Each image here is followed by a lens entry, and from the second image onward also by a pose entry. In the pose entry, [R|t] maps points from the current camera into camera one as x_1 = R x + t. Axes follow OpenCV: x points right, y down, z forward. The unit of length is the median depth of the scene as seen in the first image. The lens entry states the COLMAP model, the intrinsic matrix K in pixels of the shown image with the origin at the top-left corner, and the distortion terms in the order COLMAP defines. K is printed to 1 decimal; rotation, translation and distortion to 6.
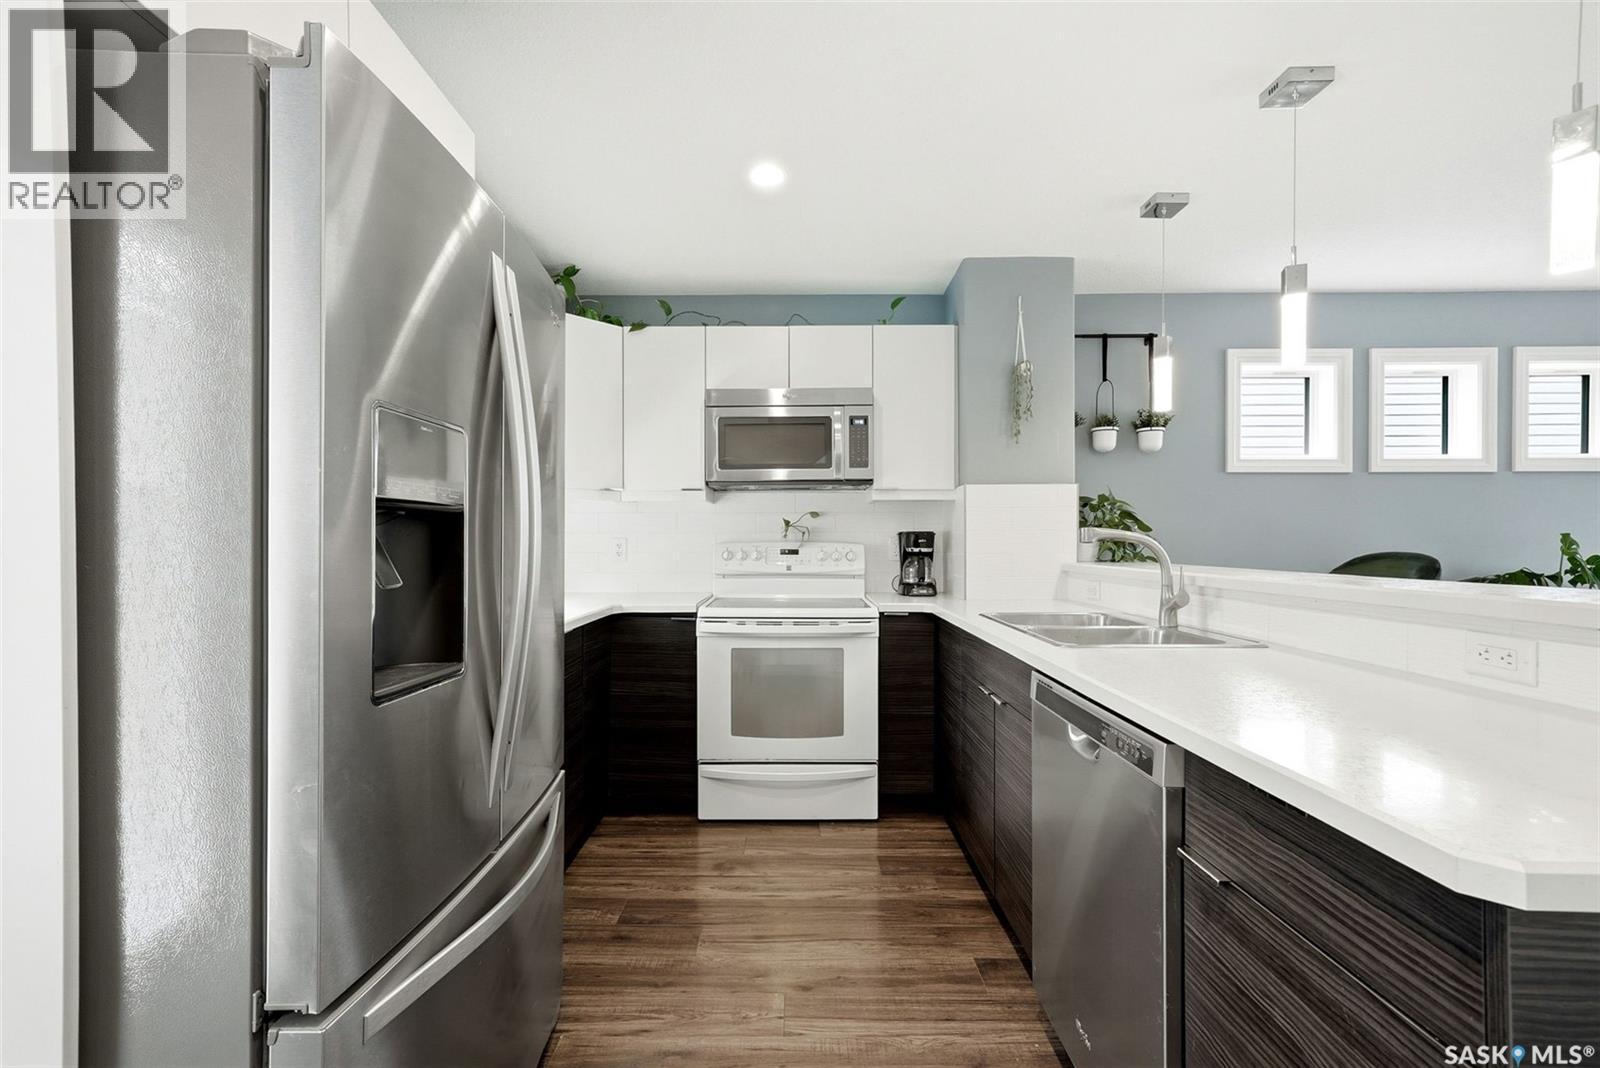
lens RADIAL K [[602.2, 0, 795.8], [0, 602.2, 545.6], [0, 0, 1]] dist [0.000573, -0.000008]
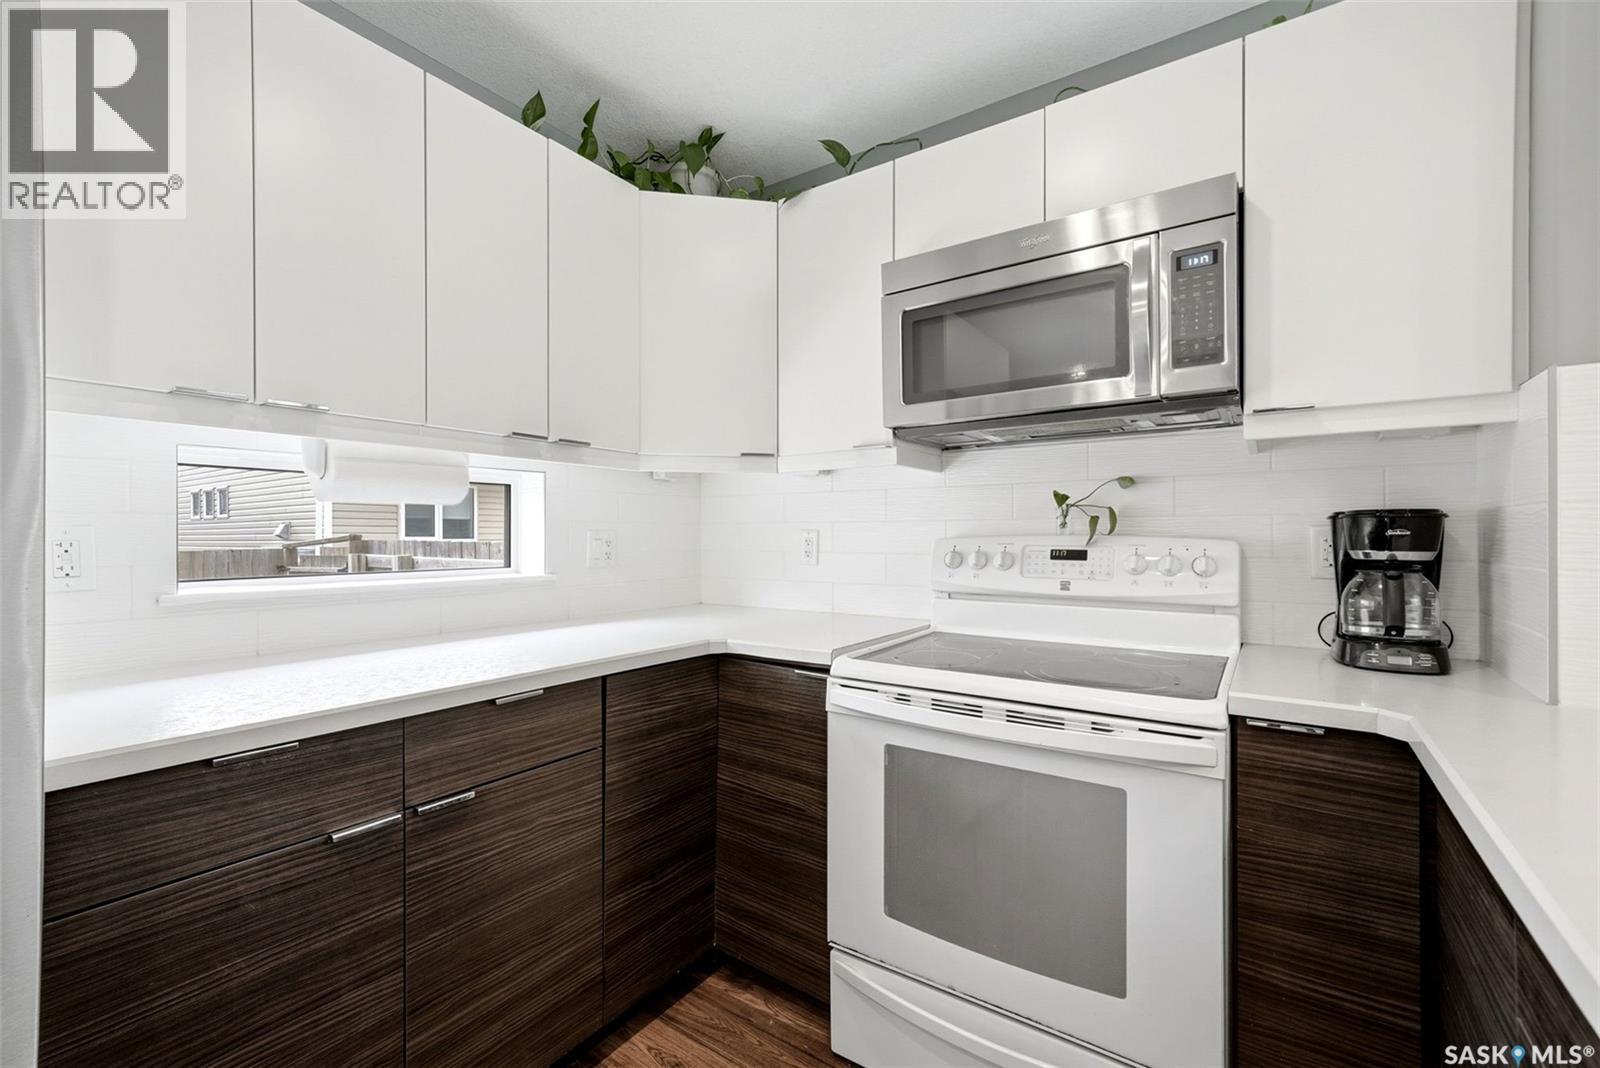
lens RADIAL K [[689.3, 0, 772.7], [0, 689.3, 538.6], [0, 0, 1]] dist [0.000031, 0.000280]
pose [[0.832992, 0.000351, -0.553285, 0.117848], [-0.000657, 1.000000, -0.000355, -0.003587], [0.553284, 0.000659, 0.832992, 0.392265]]
